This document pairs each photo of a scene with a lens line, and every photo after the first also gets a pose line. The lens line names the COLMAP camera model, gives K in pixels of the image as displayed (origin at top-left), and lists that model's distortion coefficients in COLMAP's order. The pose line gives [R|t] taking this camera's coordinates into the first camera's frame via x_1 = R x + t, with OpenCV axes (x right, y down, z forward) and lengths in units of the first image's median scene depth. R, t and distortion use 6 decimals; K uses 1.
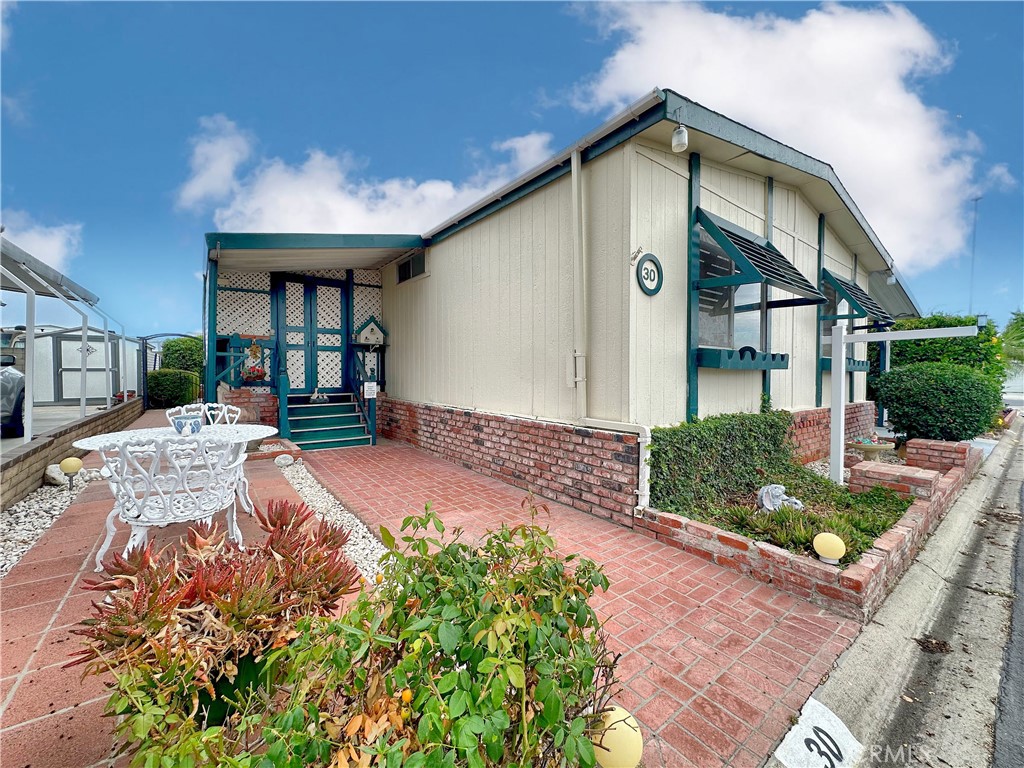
lens RADIAL K [[409.5, 0, 512.7], [0, 409.5, 383.5], [0, 0, 1]] dist [0.000862, -0.000218]
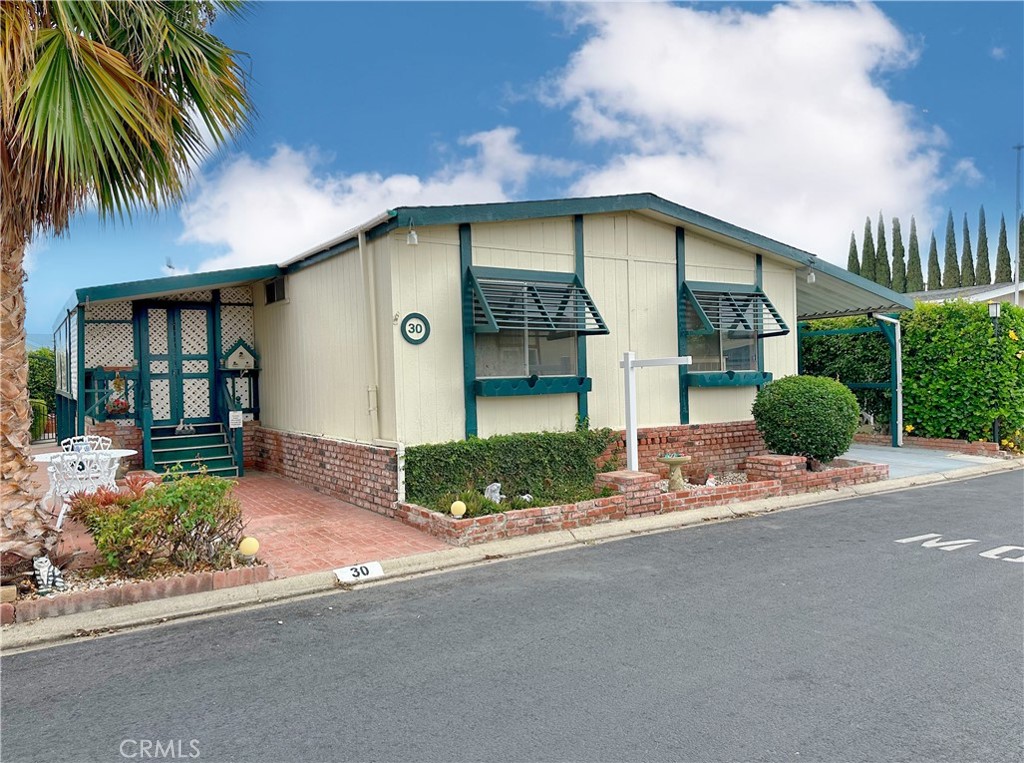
lens RADIAL K [[738.6, 0, 514.2], [0, 738.6, 381.8], [0, 0, 1]] dist [0.164129, -0.285332]
pose [[0.996931, -0.030319, -0.072181, 0.435325], [0.029222, 0.999442, -0.016210, -0.024531], [0.072632, 0.014051, 0.997260, -0.718430]]
